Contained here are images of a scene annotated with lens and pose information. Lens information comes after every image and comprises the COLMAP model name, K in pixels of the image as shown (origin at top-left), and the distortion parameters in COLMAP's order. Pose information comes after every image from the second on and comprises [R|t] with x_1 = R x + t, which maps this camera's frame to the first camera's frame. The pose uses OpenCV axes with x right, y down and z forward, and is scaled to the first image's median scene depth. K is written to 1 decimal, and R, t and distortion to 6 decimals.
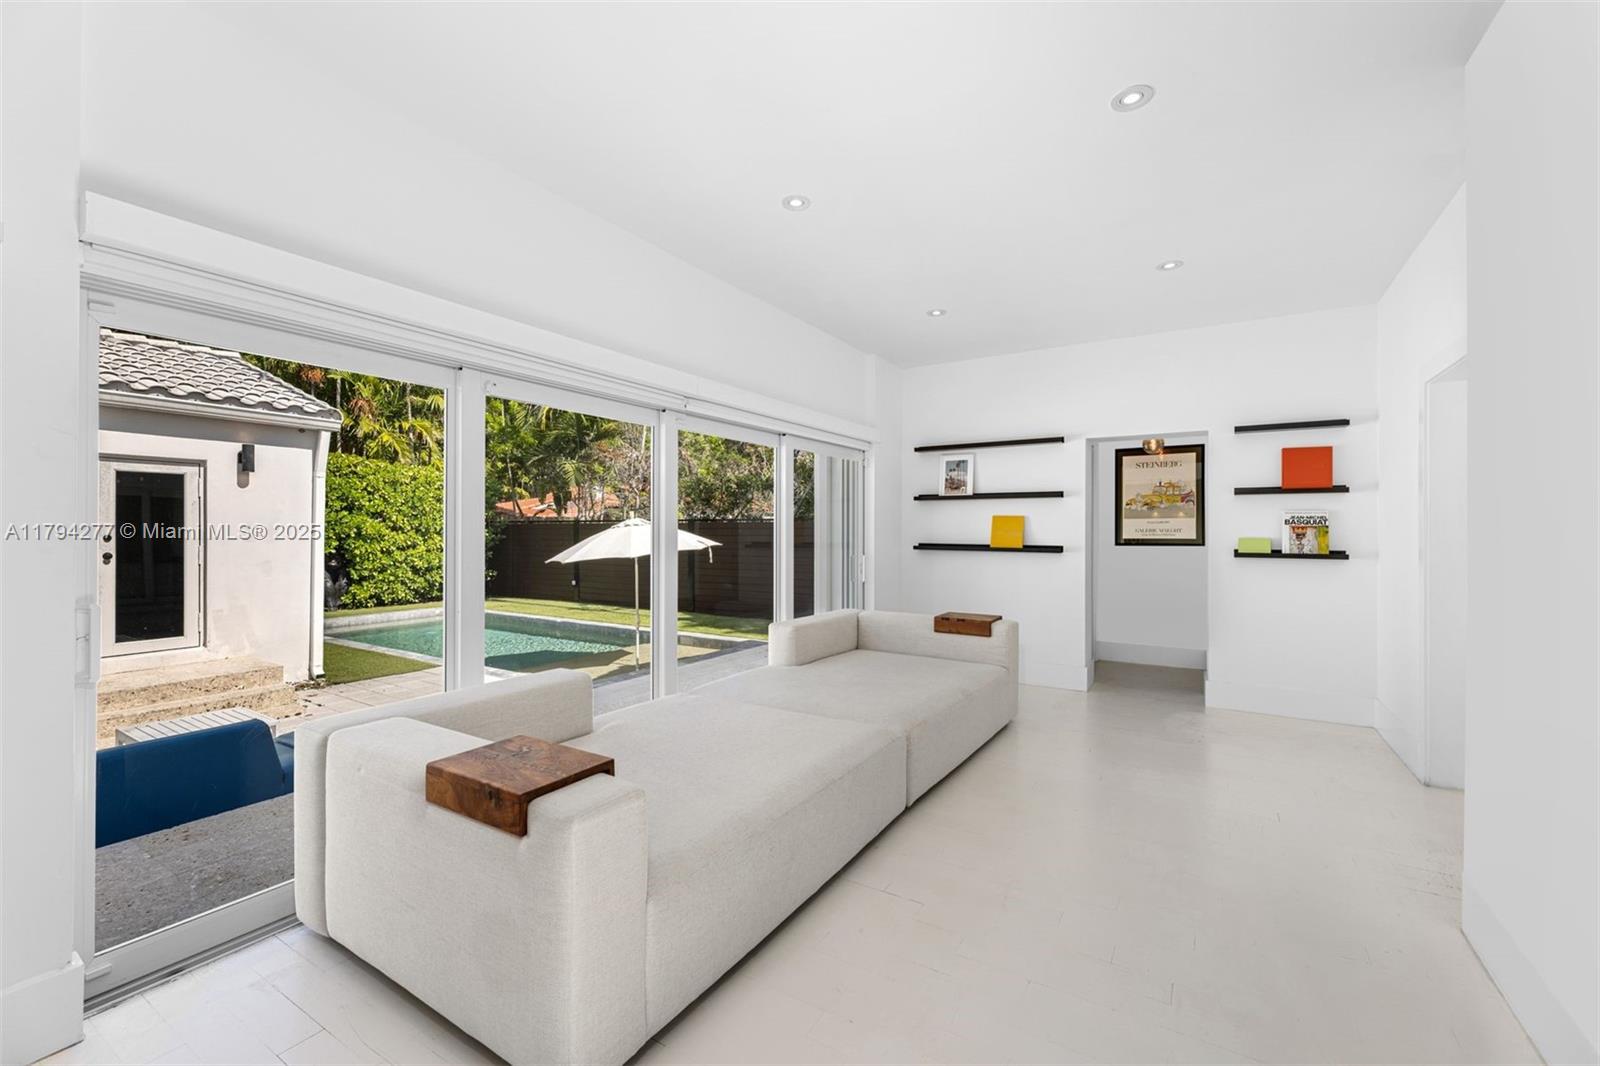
lens RADIAL K [[662.5, 0, 795.4], [0, 662.5, 528.1], [0, 0, 1]] dist [-0.001764, -0.000166]
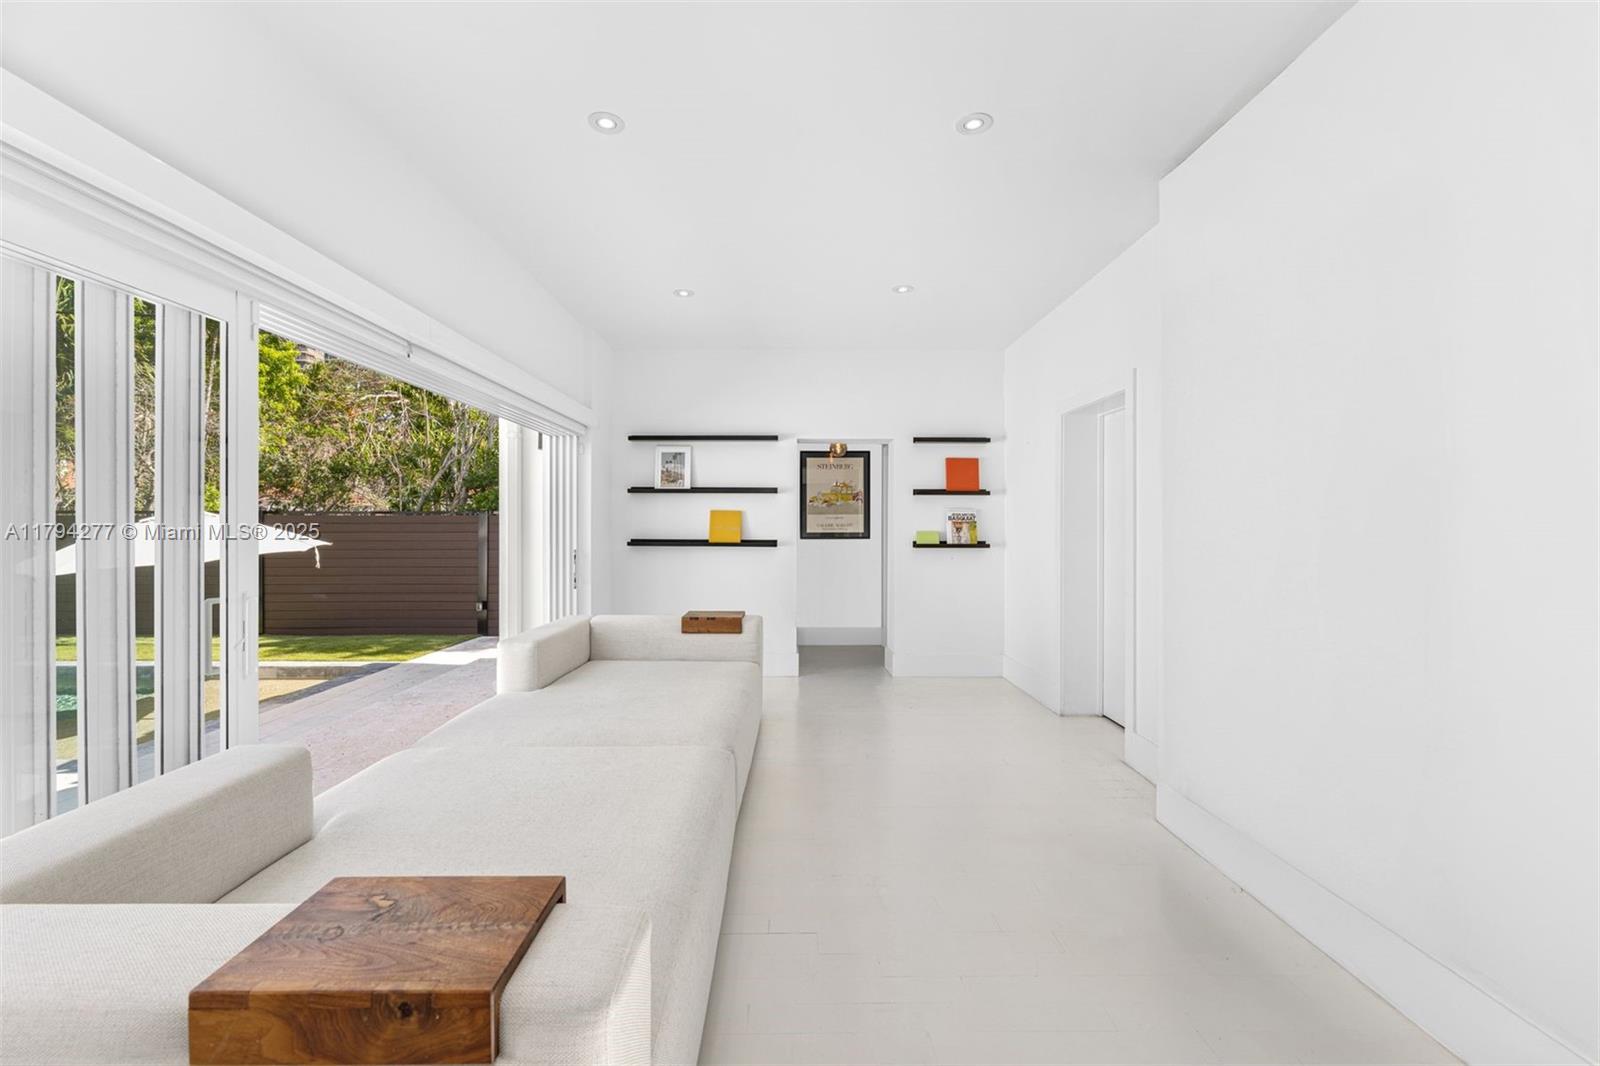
lens RADIAL K [[662.5, 0, 795.4], [0, 662.5, 528.1], [0, 0, 1]] dist [-0.001764, -0.000166]
pose [[0.841457, -0.003127, 0.540314, -0.129121], [-0.000946, 0.999973, 0.007259, 0.000391], [-0.540323, -0.006620, 0.841432, 0.098630]]
